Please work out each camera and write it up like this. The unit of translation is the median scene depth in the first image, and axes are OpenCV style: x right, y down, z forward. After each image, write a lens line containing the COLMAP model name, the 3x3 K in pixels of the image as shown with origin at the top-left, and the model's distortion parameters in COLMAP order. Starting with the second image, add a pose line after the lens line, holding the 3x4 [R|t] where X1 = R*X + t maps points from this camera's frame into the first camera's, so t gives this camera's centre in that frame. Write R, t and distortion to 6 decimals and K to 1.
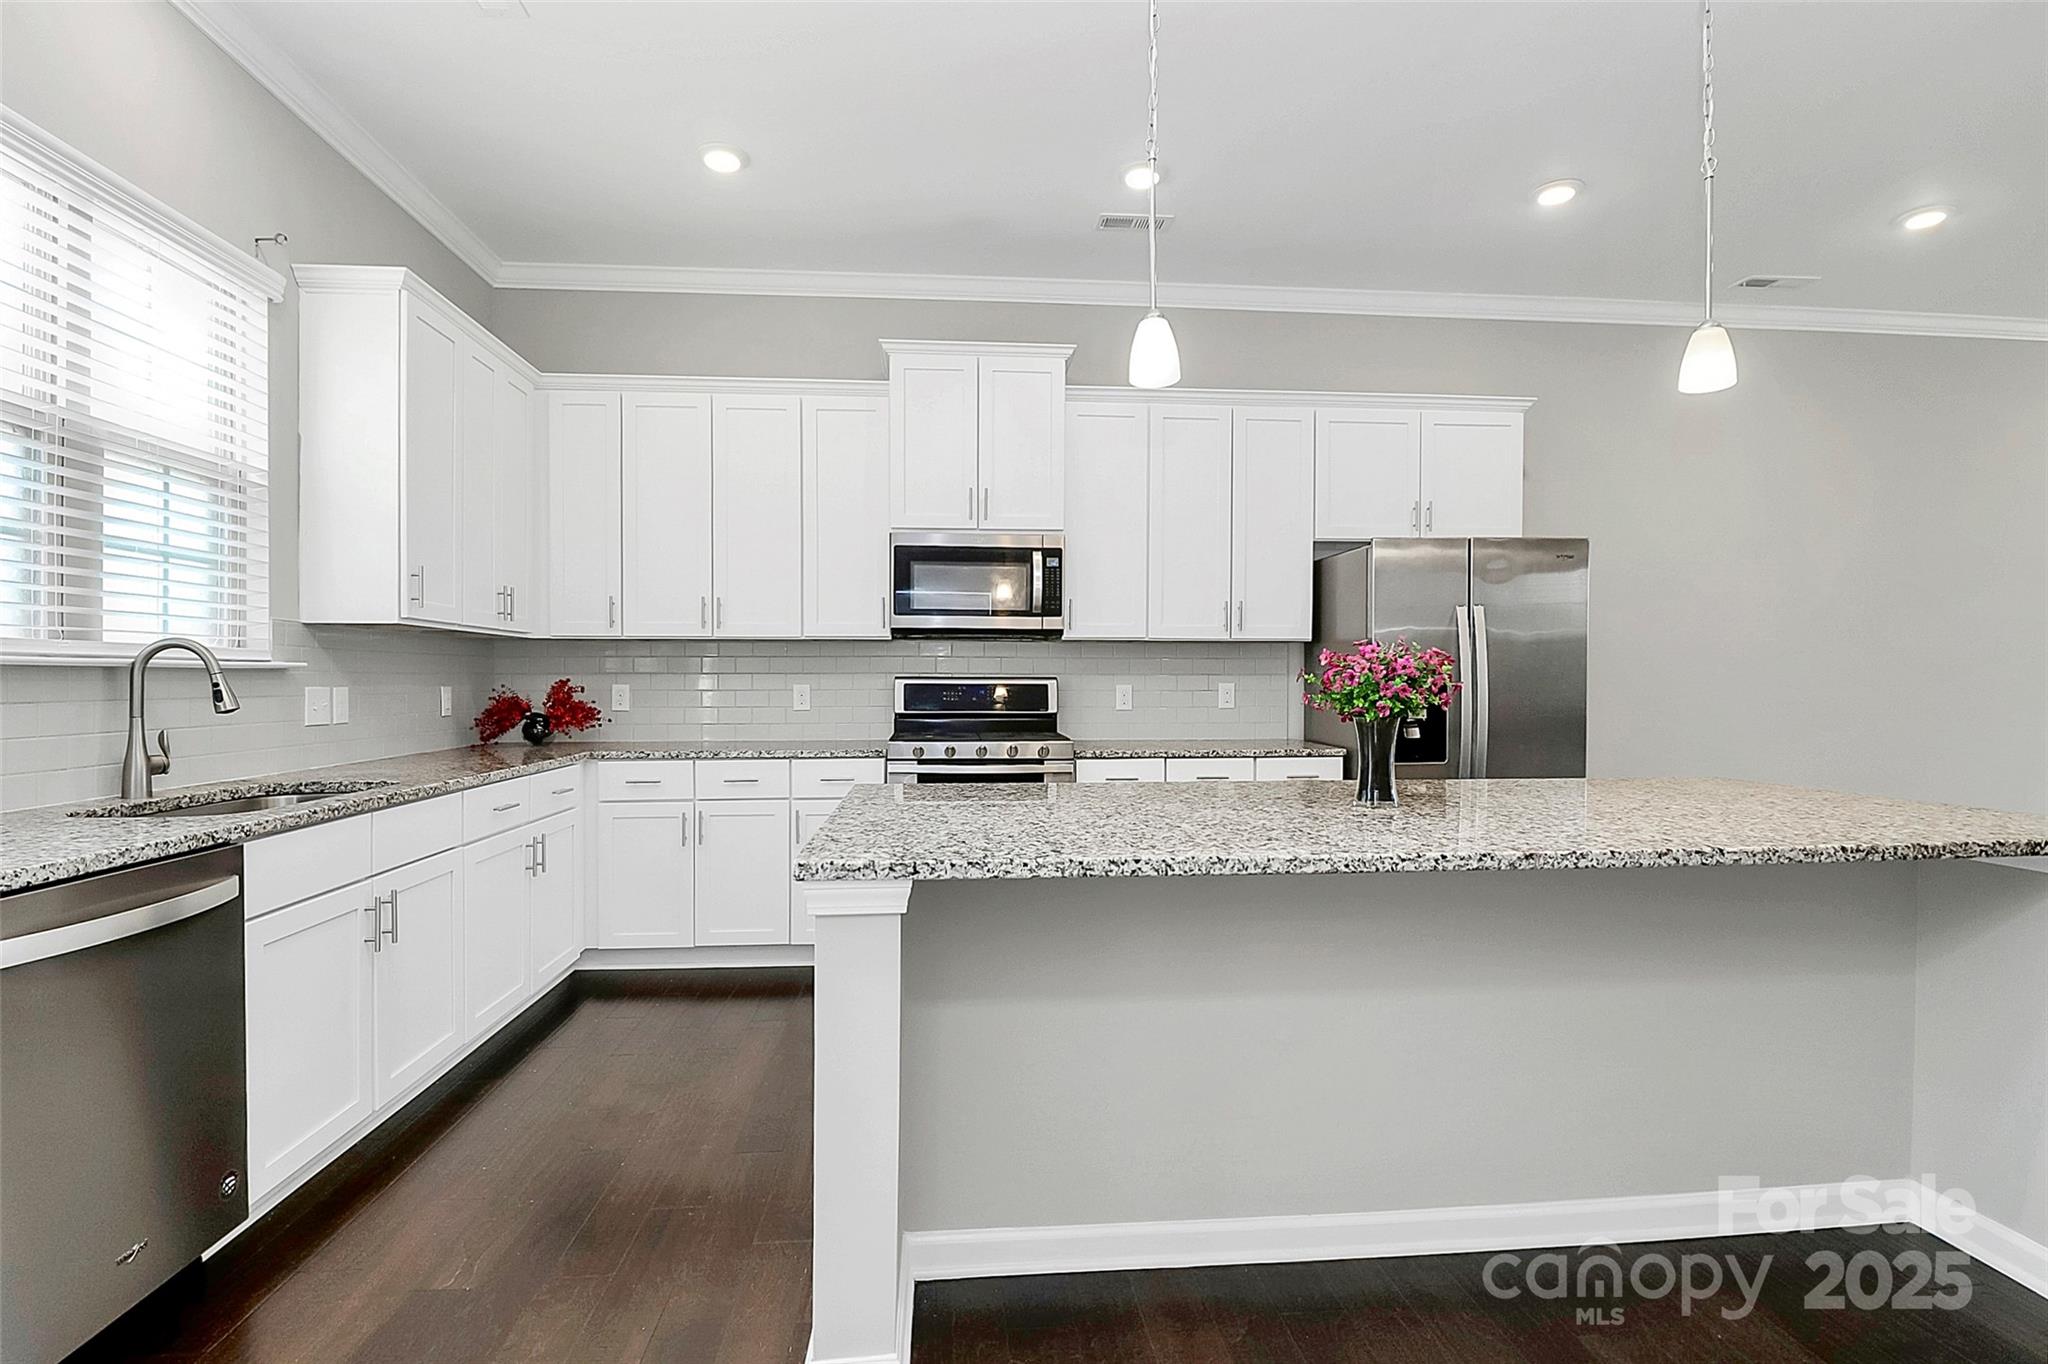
lens RADIAL K [[974.6, 0, 1012.8], [0, 974.6, 699.4], [0, 0, 1]] dist [-0.010399, -0.003794]
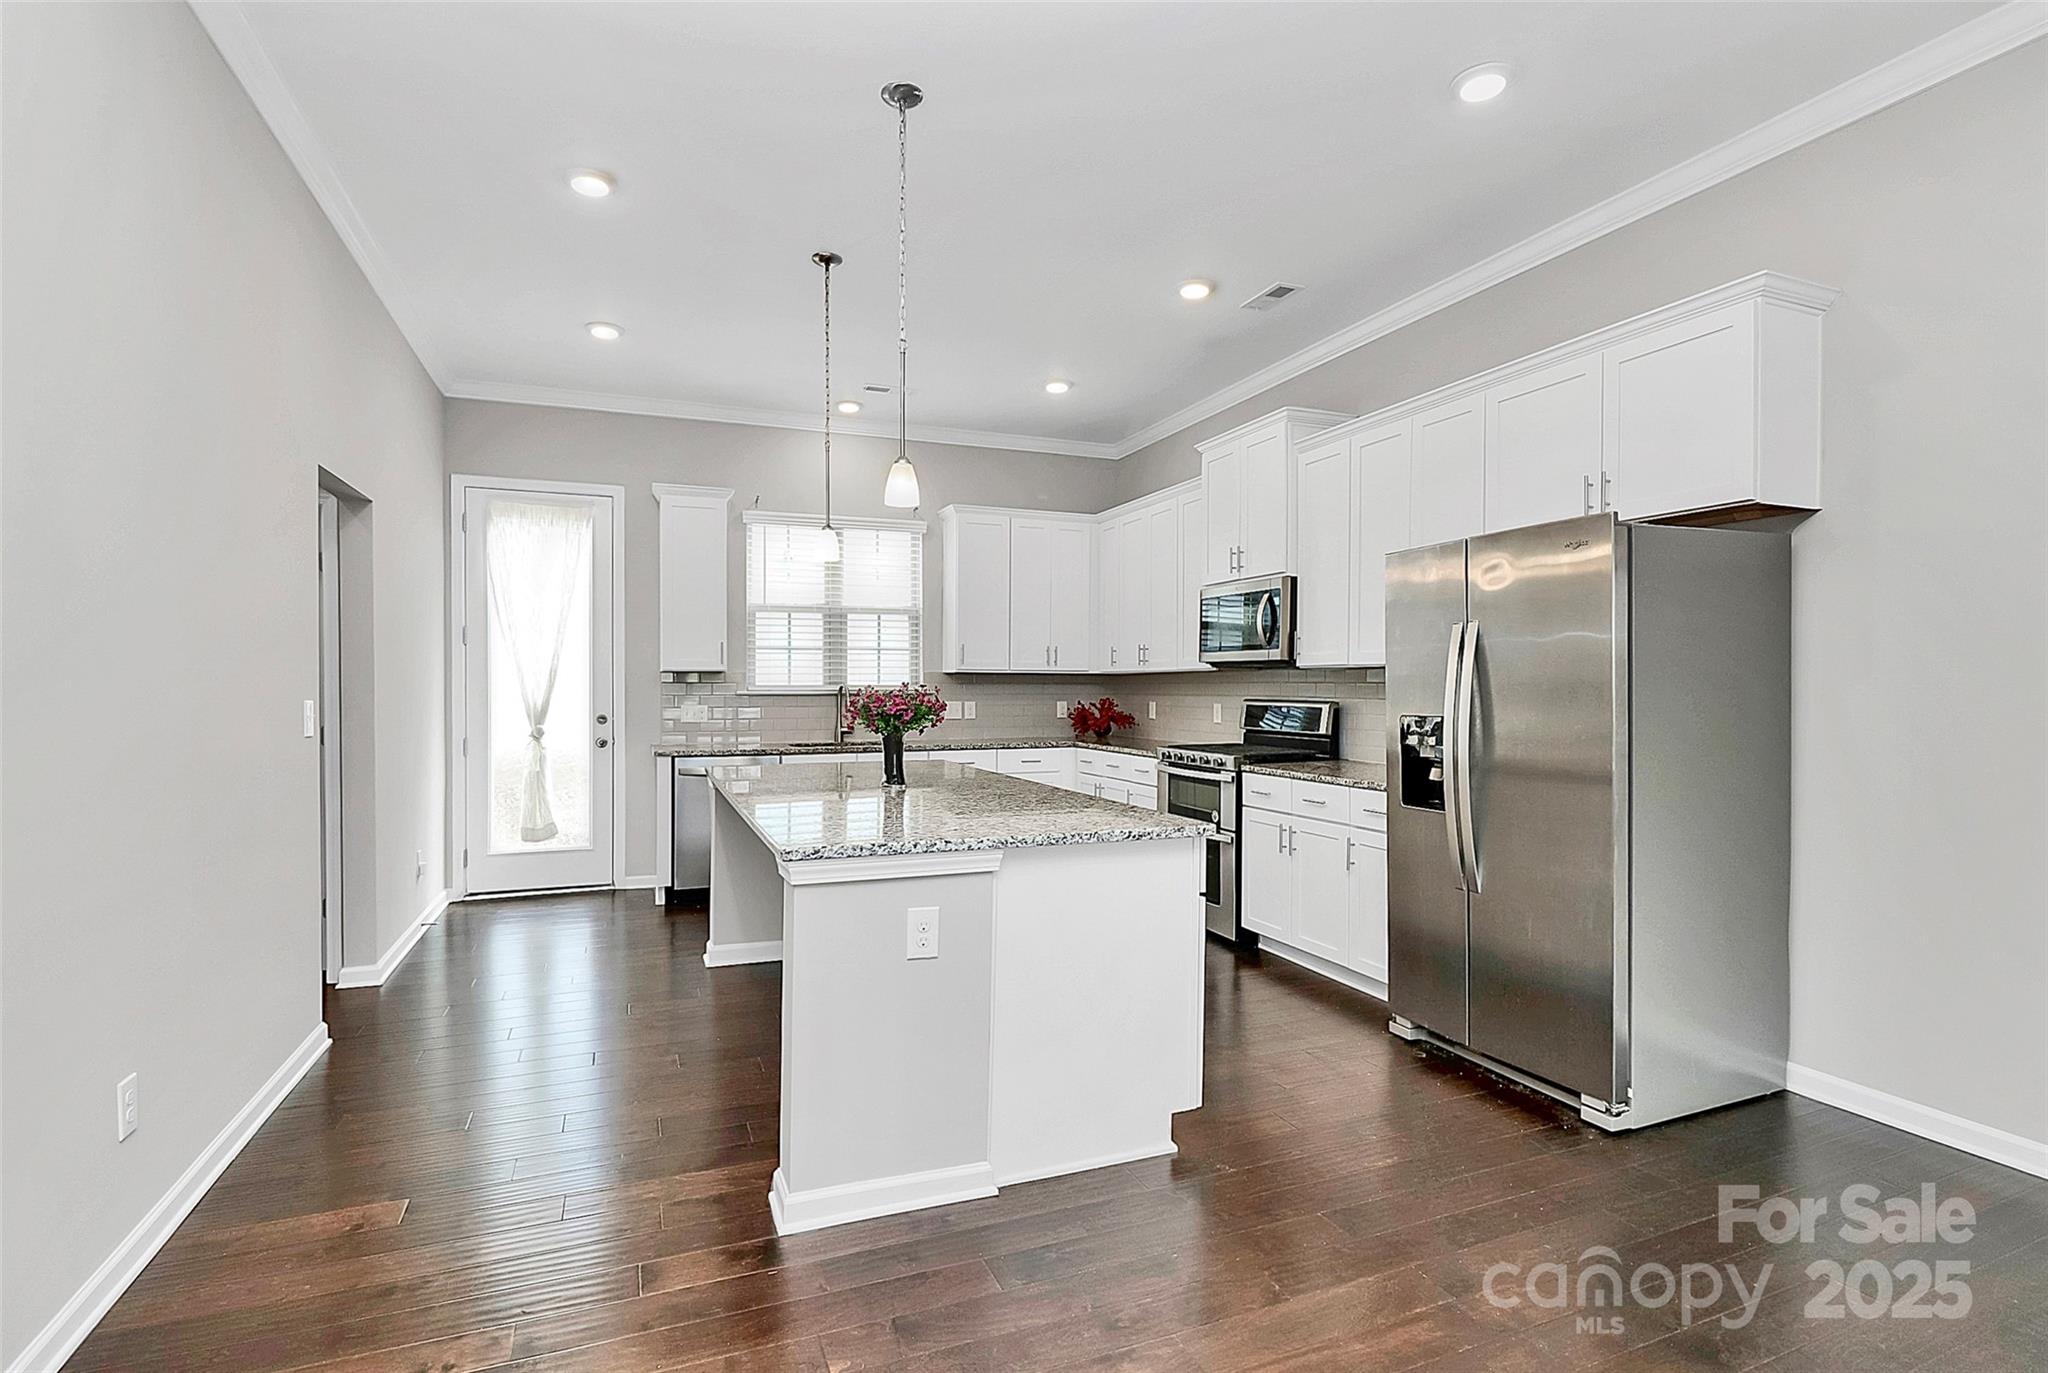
lens RADIAL K [[974.6, 0, 1019.7], [0, 974.6, 717.9], [0, 0, 1]] dist [-0.010399, -0.003794]
pose [[0.273997, 0.032928, -0.961167, 1.107312], [-0.019162, 0.999402, 0.028775, -0.033023], [0.961540, 0.010534, 0.274464, 0.422857]]
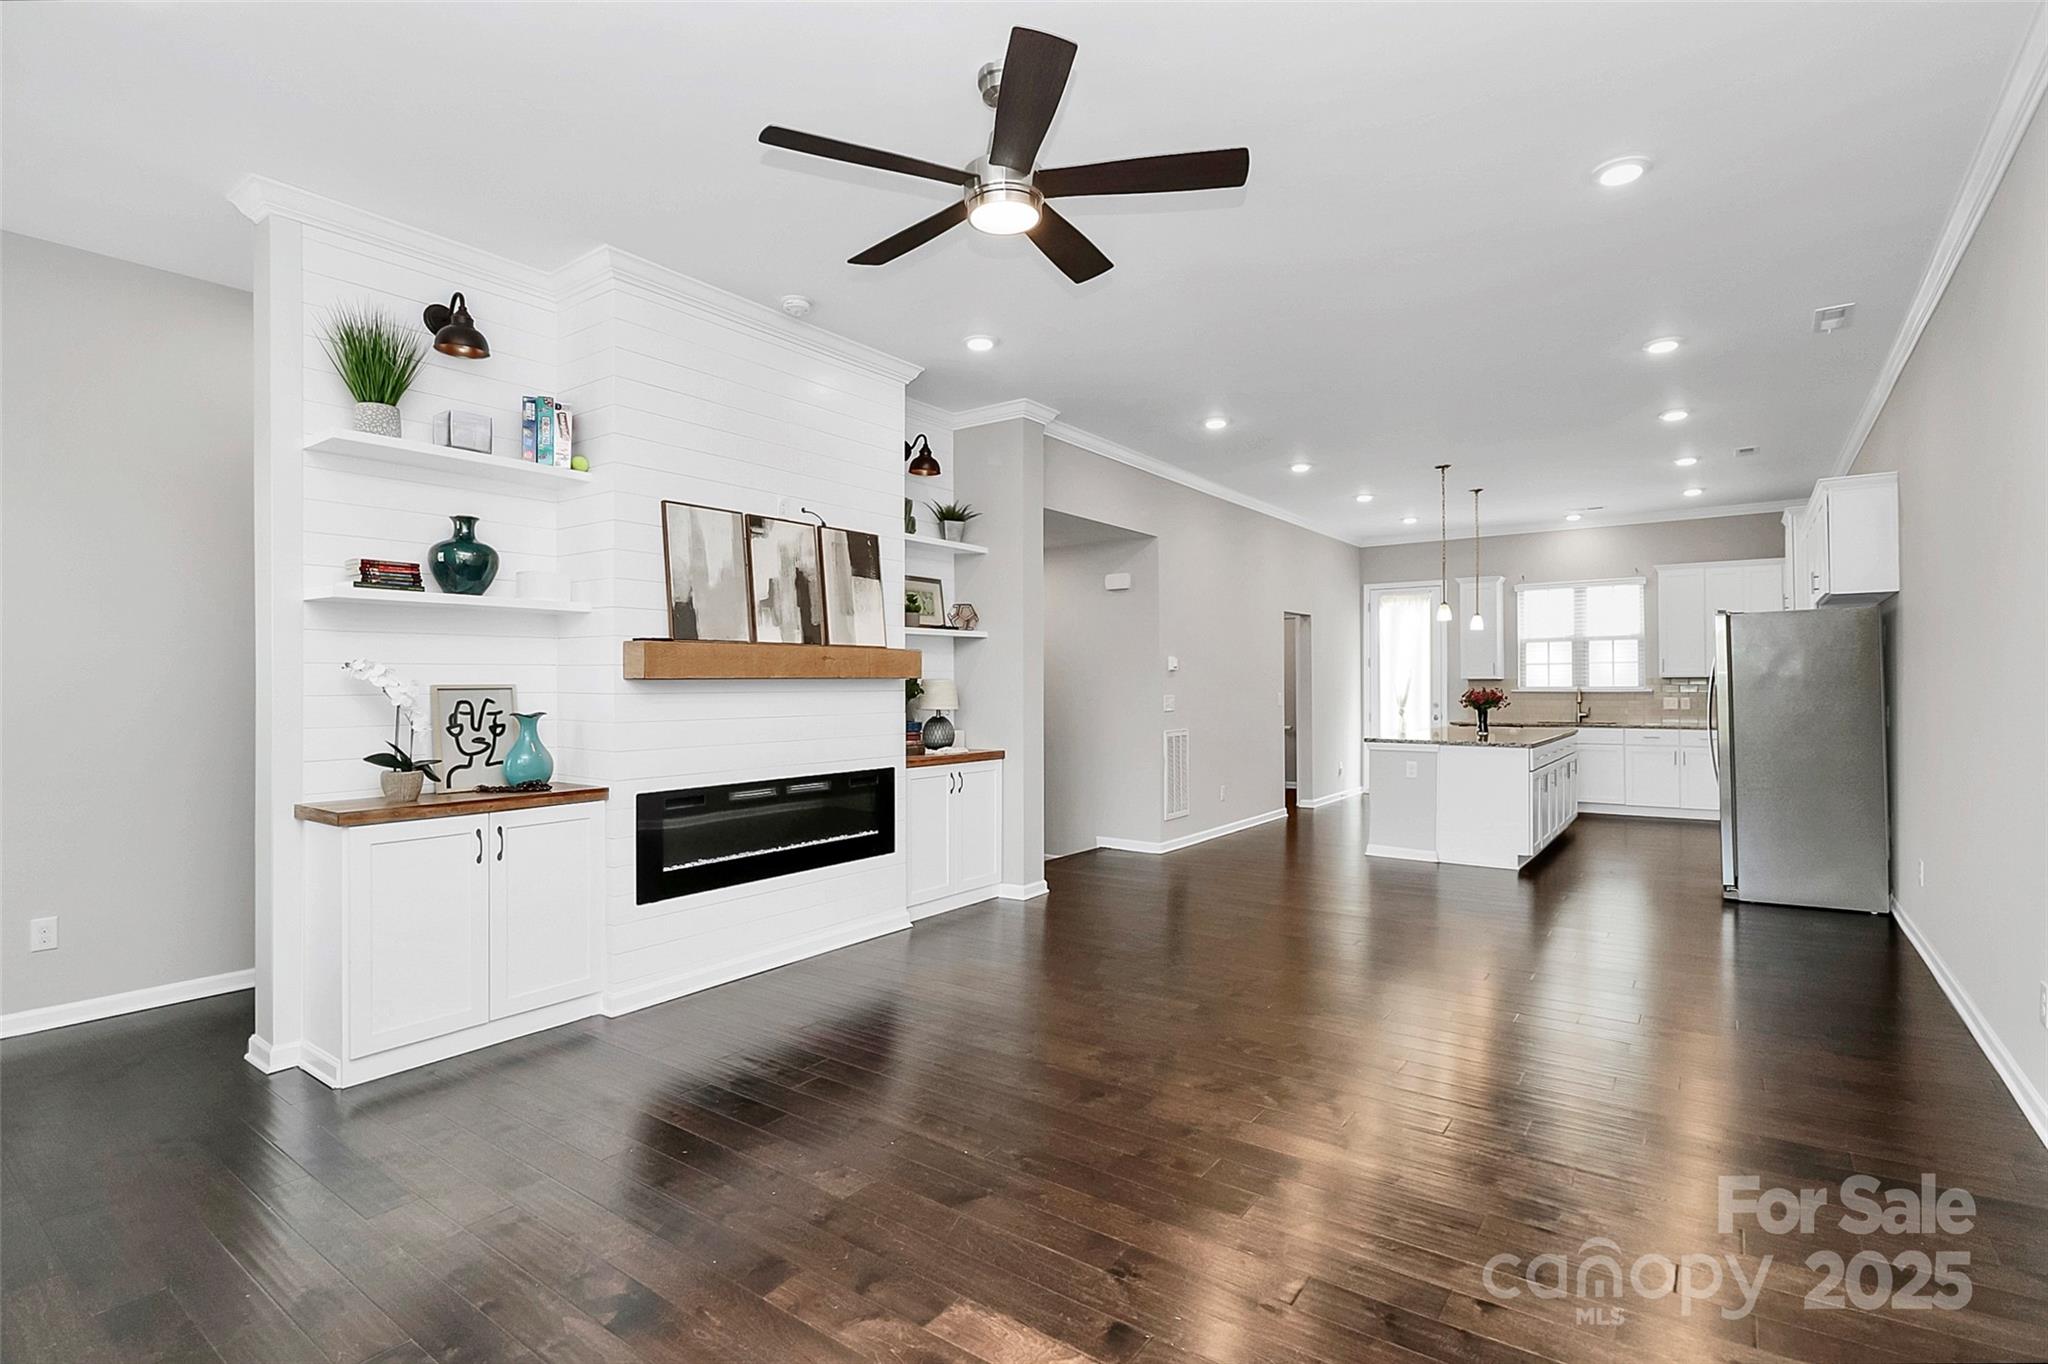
lens RADIAL K [[974.6, 0, 1014.6], [0, 974.6, 679.6], [0, 0, 1]] dist [-0.010399, -0.003794]
pose [[-0.667428, -0.000864, -0.744674, 2.368203], [-0.009715, 0.999924, 0.007546, -0.058292], [0.744611, 0.012271, -0.667386, 1.177589]]
